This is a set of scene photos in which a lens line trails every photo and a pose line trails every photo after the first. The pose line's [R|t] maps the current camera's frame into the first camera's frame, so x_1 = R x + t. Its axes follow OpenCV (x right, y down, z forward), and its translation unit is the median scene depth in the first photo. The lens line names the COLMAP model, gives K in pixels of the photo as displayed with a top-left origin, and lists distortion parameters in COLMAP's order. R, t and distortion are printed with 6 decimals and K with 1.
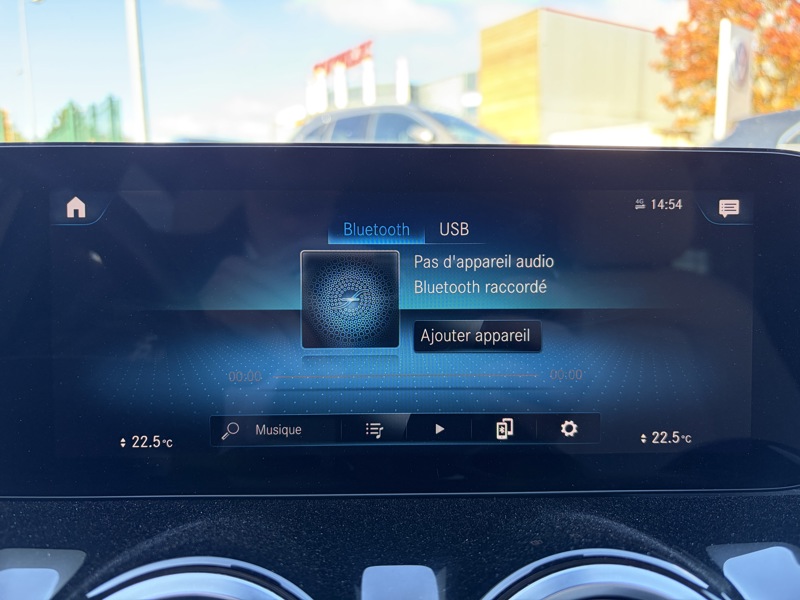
lens RADIAL K [[625.3, 0, 400.0], [0, 625.3, 300.0], [0, 0, 1]] dist [0.000345, -0.010493]
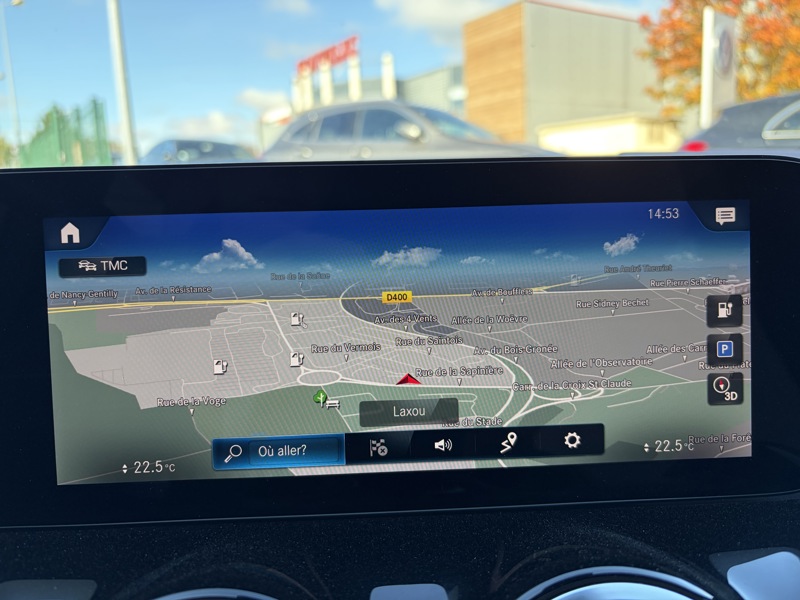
lens RADIAL K [[625.3, 0, 400.0], [0, 625.3, 300.0], [0, 0, 1]] dist [0.000345, -0.010493]
pose [[0.999518, -0.028360, 0.012599, -0.012764], [0.028277, 0.999578, 0.006693, -0.036573], [-0.012784, -0.006334, 0.999898, 0.004454]]
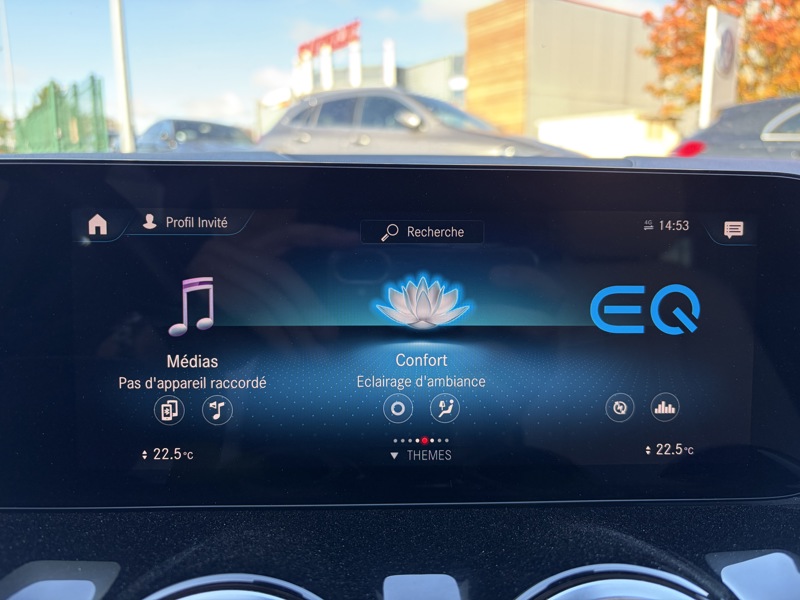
lens RADIAL K [[623.5, 0, 400.0], [0, 623.5, 300.0], [0, 0, 1]] dist [-0.003017, 0.002435]
pose [[0.999728, 0.005254, 0.022733, -0.053823], [-0.005822, 0.999671, 0.024977, -0.057662], [-0.022594, -0.025103, 0.999430, -0.025042]]
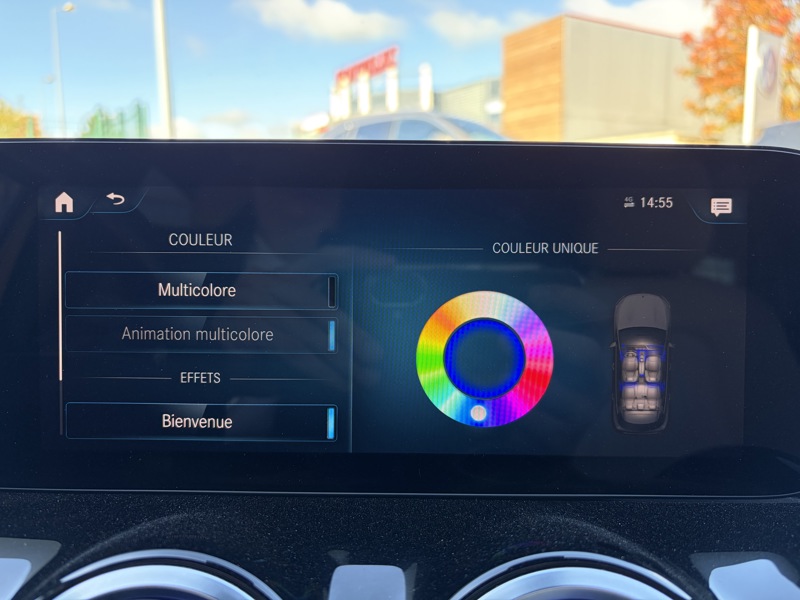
lens RADIAL K [[626.2, 0, 398.5], [0, 626.2, 301.0], [0, 0, 1]] dist [-0.003534, -0.010164]
pose [[0.999336, 0.010652, -0.034855, 0.063766], [-0.010953, 0.999904, -0.008465, 0.014978], [0.034762, 0.008841, 0.999357, 0.009467]]
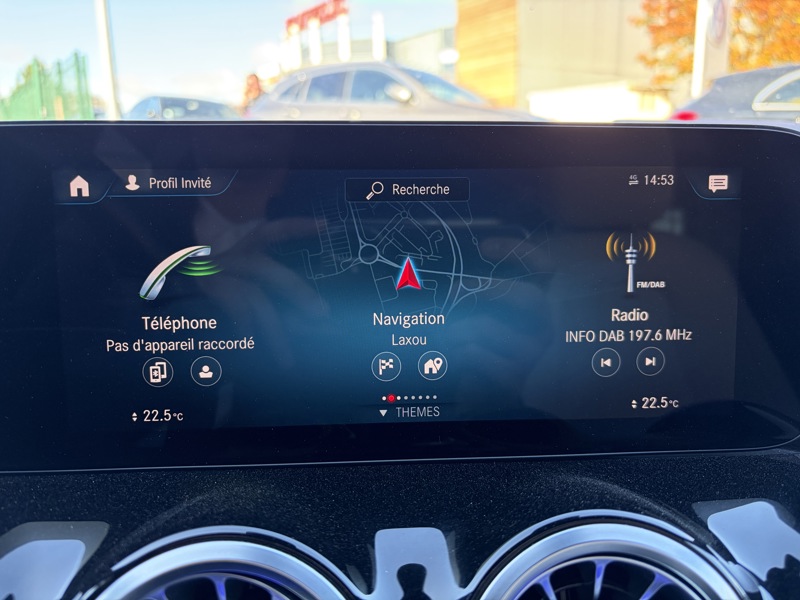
lens RADIAL K [[623.9, 0, 400.2], [0, 623.9, 297.5], [0, 0, 1]] dist [-0.002115, -0.002083]
pose [[0.999370, -0.011514, 0.033570, -0.041836], [0.009513, 0.998203, 0.059166, -0.026241], [-0.034191, -0.058809, 0.997684, -0.029030]]
